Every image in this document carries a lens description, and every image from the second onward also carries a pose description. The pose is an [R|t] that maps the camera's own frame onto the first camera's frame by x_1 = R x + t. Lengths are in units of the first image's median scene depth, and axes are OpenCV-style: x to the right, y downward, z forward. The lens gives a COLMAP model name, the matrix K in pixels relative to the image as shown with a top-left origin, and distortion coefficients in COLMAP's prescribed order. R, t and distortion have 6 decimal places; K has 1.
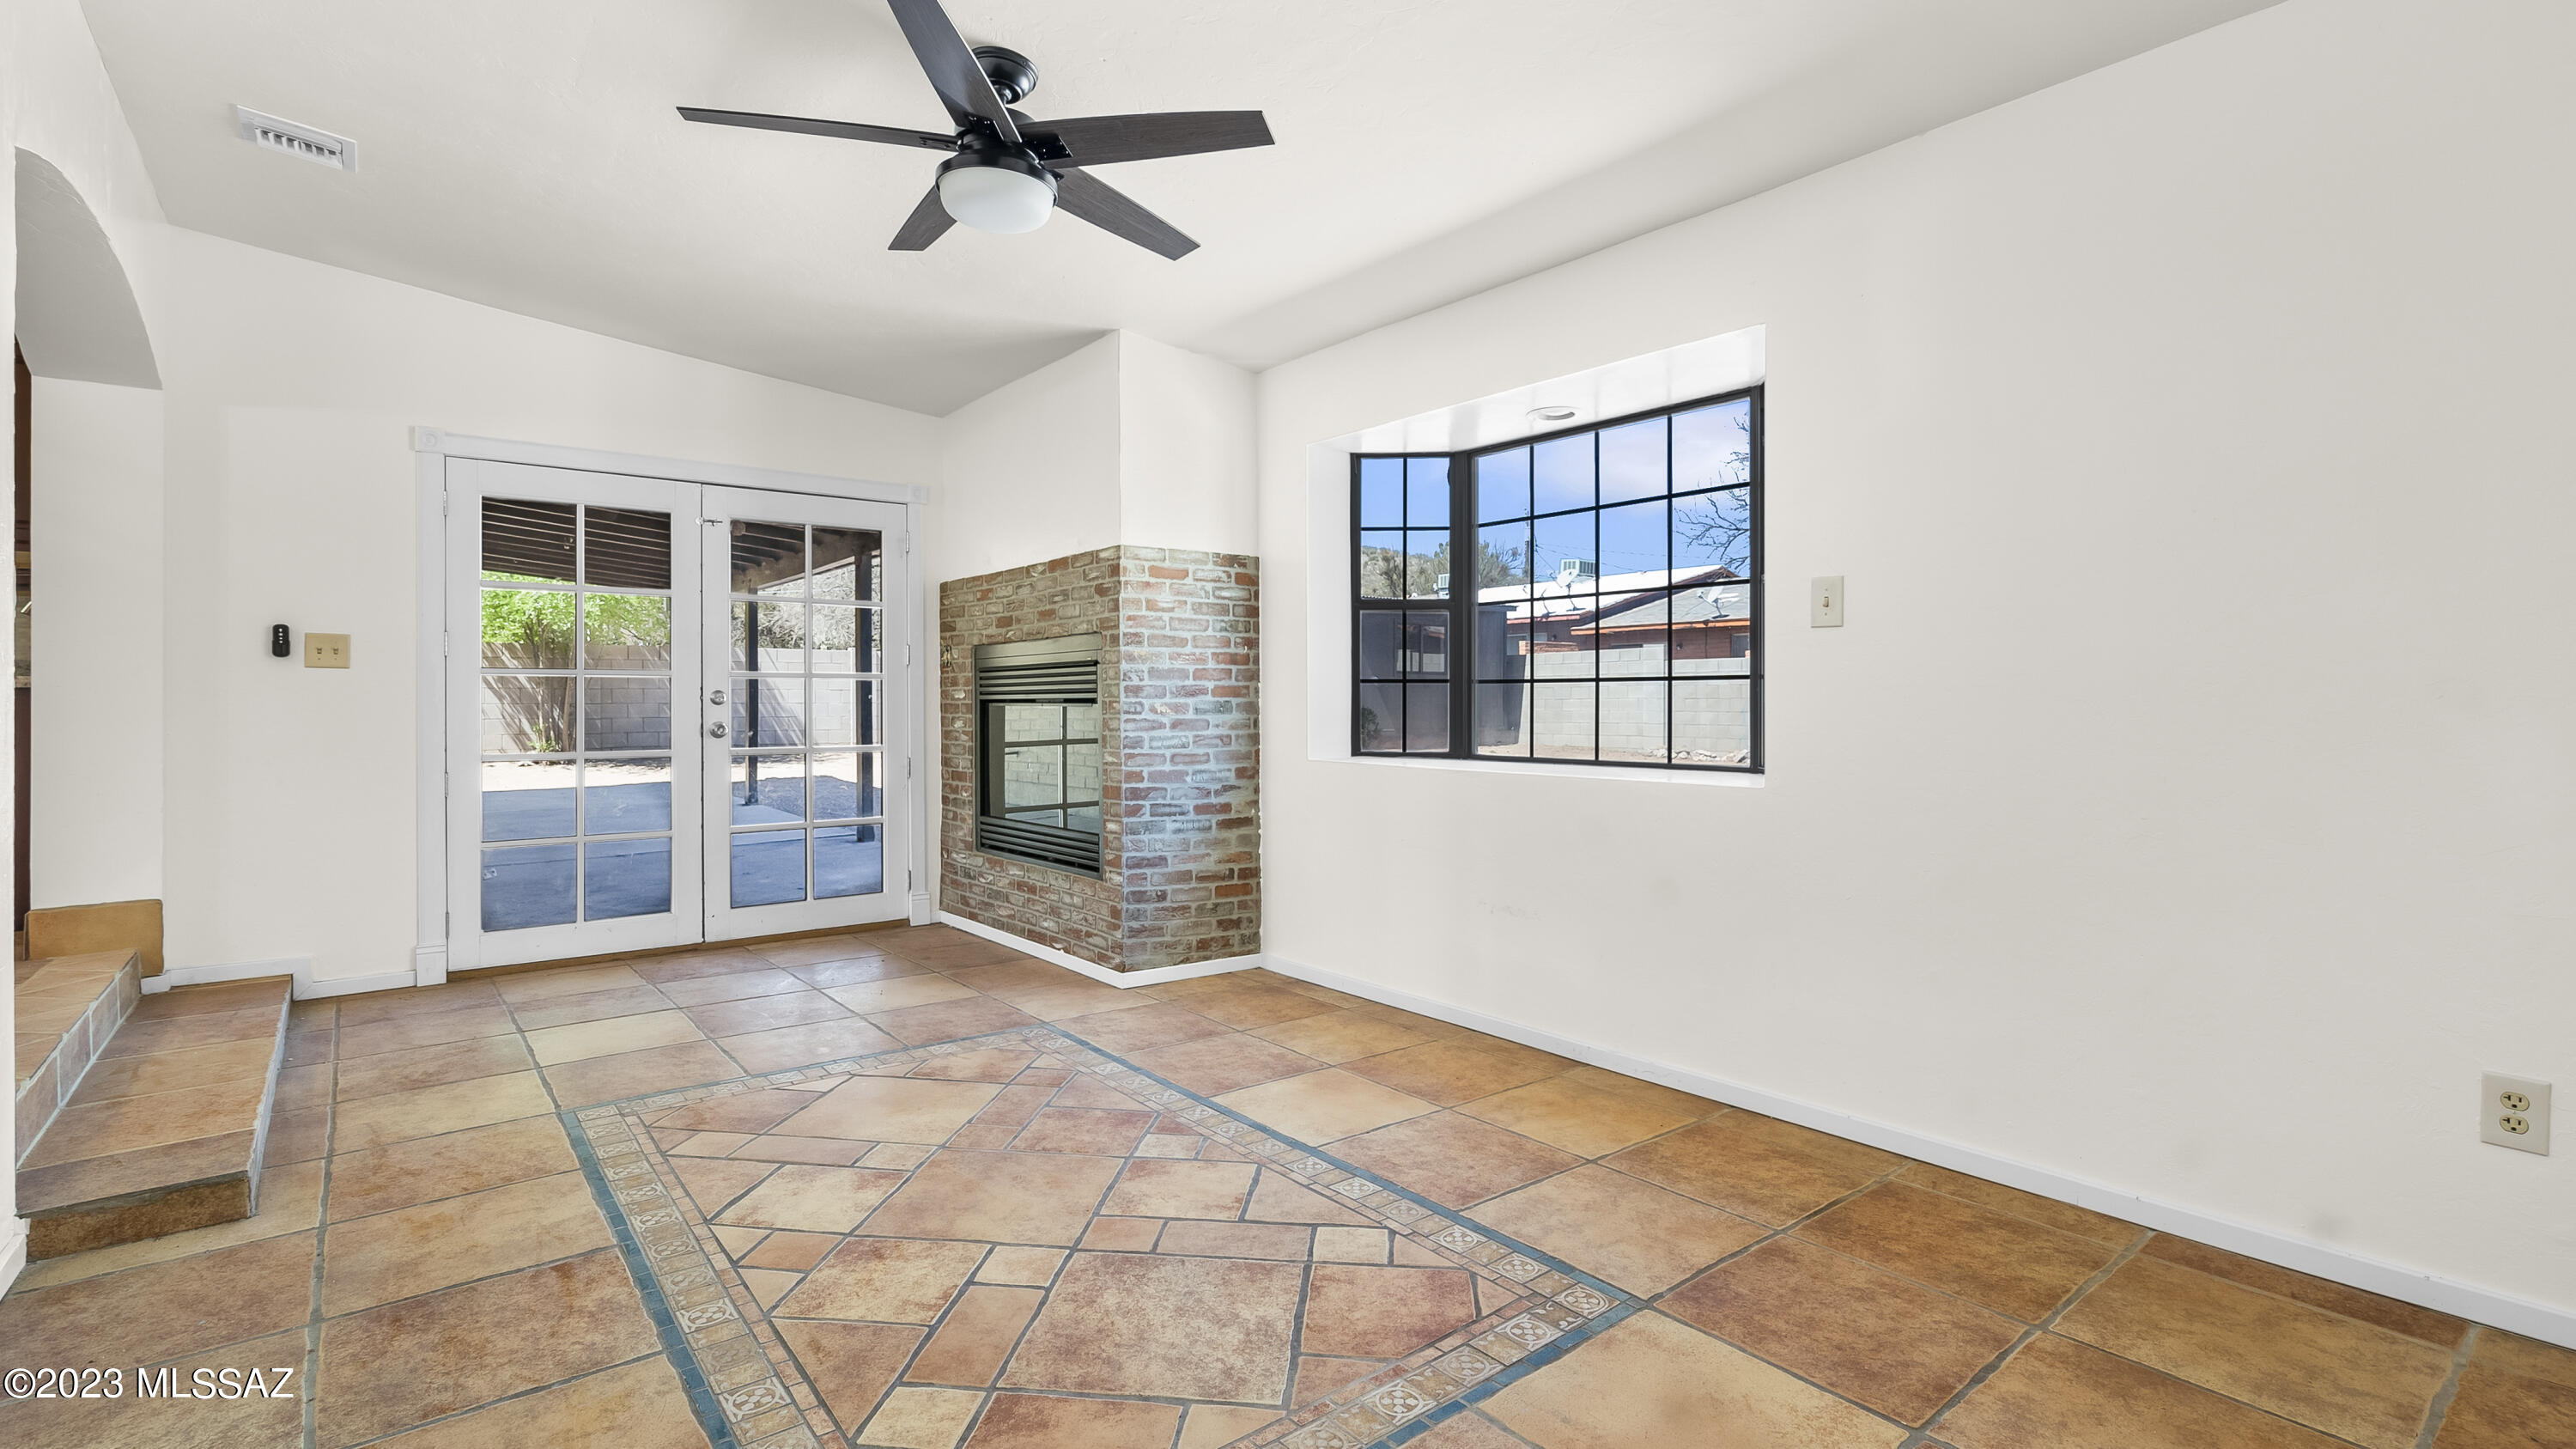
lens RADIAL K [[1185.2, 0, 1283.7], [0, 1185.2, 706.7], [0, 0, 1]] dist [-0.003959, 0.000376]
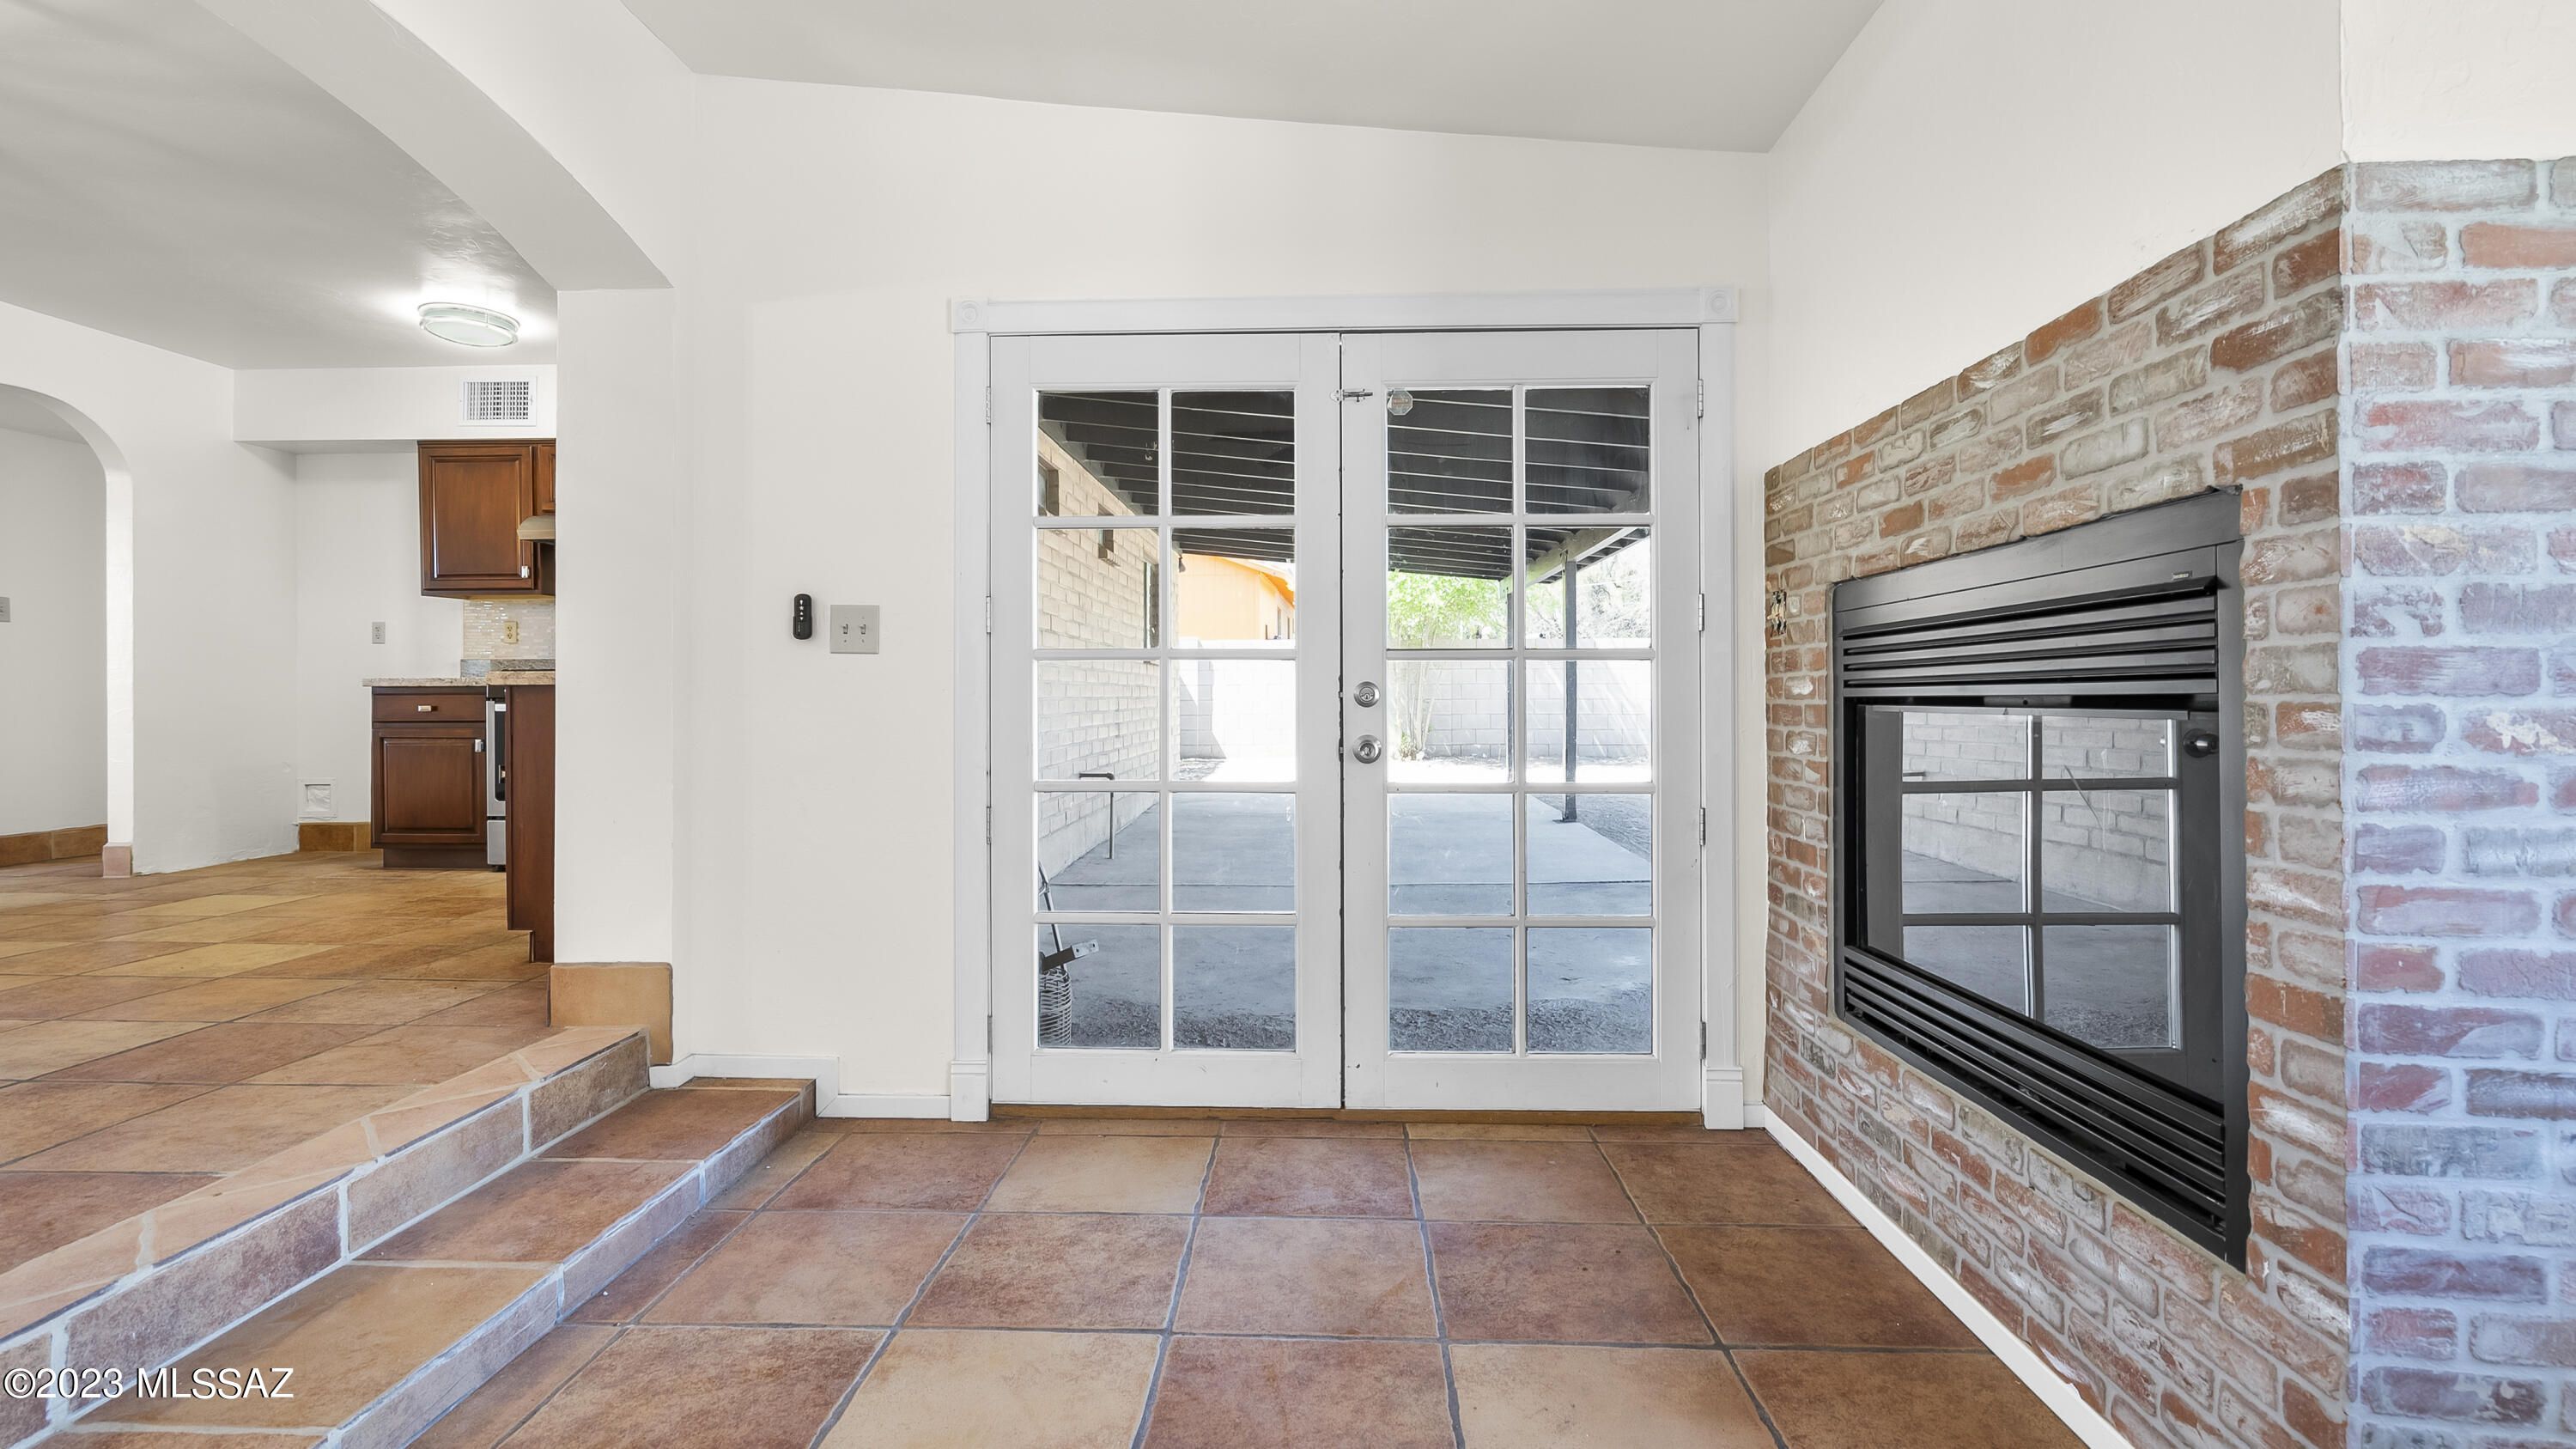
lens RADIAL K [[1185.2, 0, 1286.2], [0, 1185.2, 698.1], [0, 0, 1]] dist [-0.003959, 0.000376]
pose [[0.759181, 0.000349, -0.650879, -0.137091], [-0.002790, 0.999992, -0.002718, -0.004563], [0.650873, 0.003880, 0.759176, 0.576095]]
